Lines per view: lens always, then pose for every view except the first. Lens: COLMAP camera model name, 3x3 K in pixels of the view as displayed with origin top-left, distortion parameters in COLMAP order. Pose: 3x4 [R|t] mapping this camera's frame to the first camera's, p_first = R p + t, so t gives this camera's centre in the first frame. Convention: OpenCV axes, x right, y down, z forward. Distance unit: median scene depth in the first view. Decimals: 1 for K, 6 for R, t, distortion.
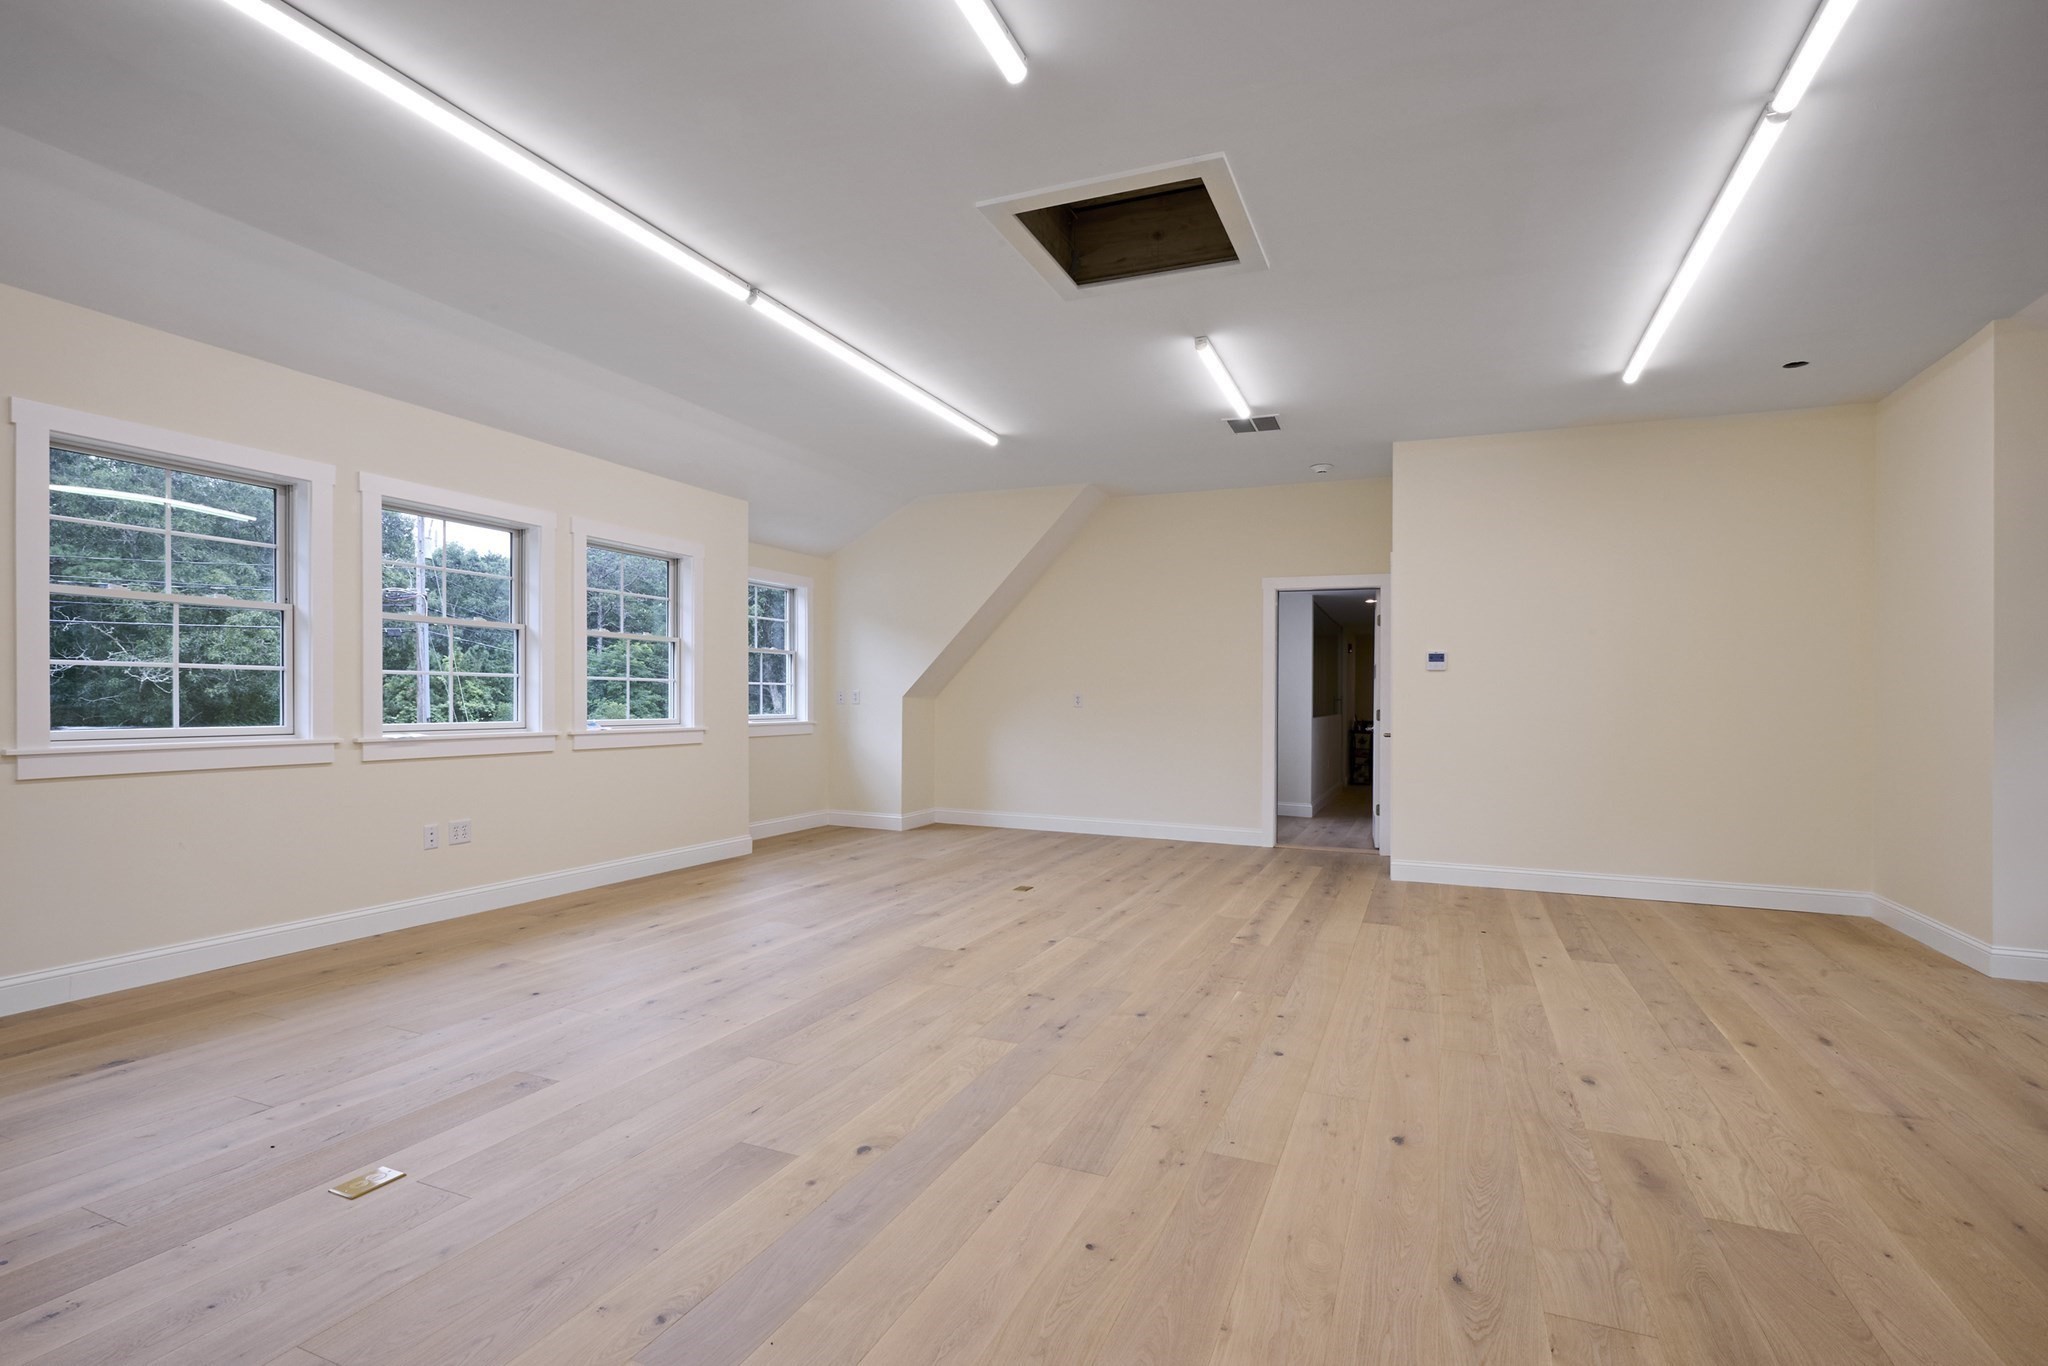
lens RADIAL K [[962.7, 0, 1036.2], [0, 962.7, 694.1], [0, 0, 1]] dist [-0.002112, -0.001070]
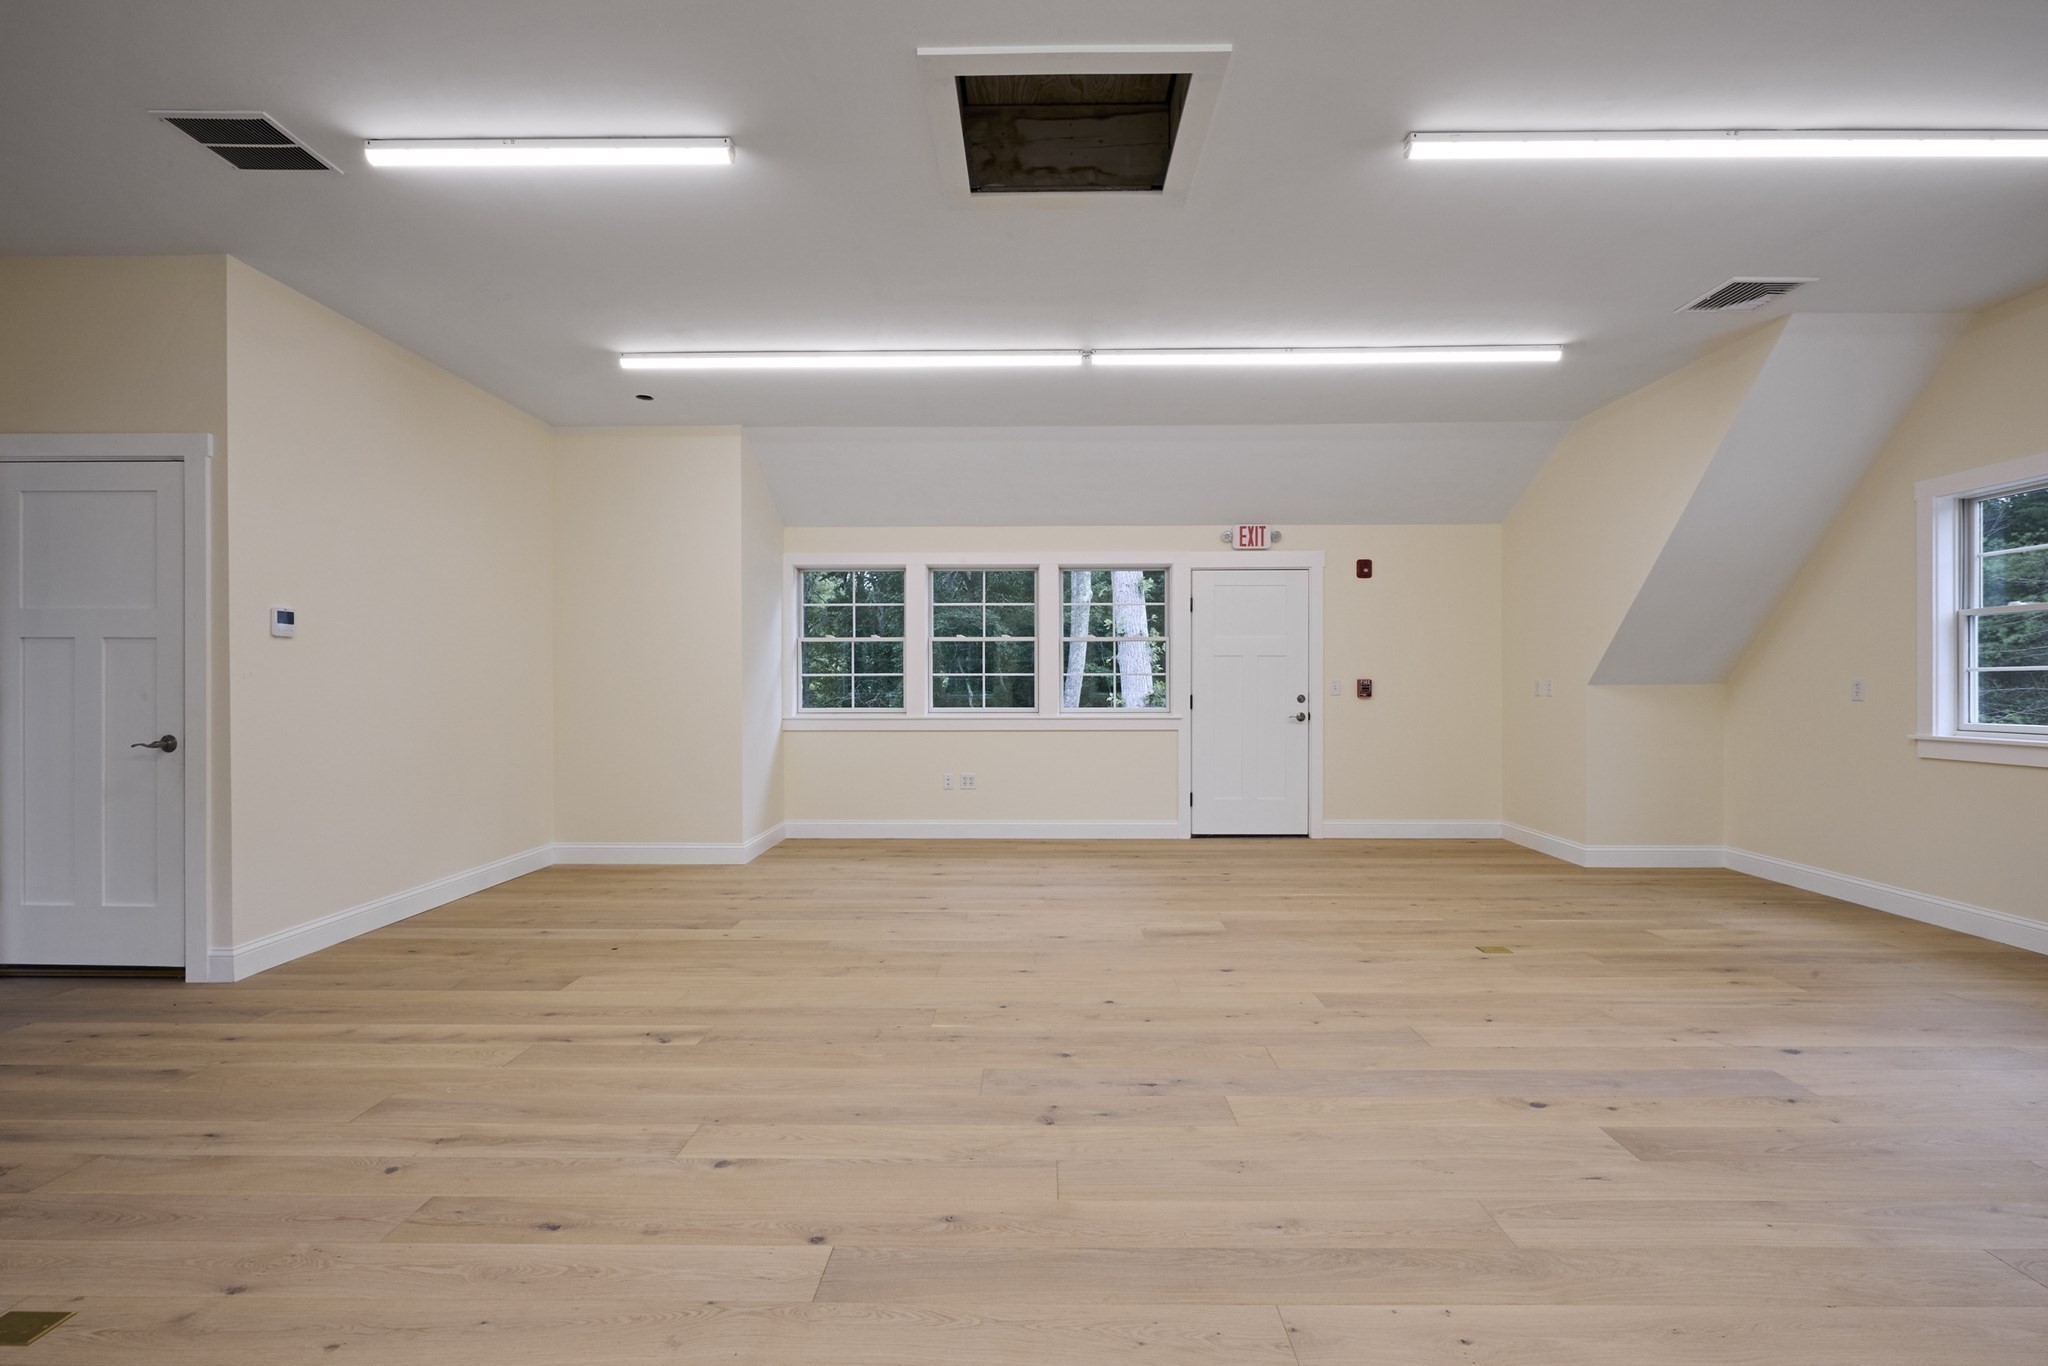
lens RADIAL K [[962.7, 0, 1036.2], [0, 962.7, 694.1], [0, 0, 1]] dist [-0.002112, -0.001070]
pose [[-0.378796, -0.021419, 0.925232, -0.670895], [-0.007273, 0.999770, 0.020166, -0.006240], [-0.925452, 0.000909, -0.378865, 1.352806]]
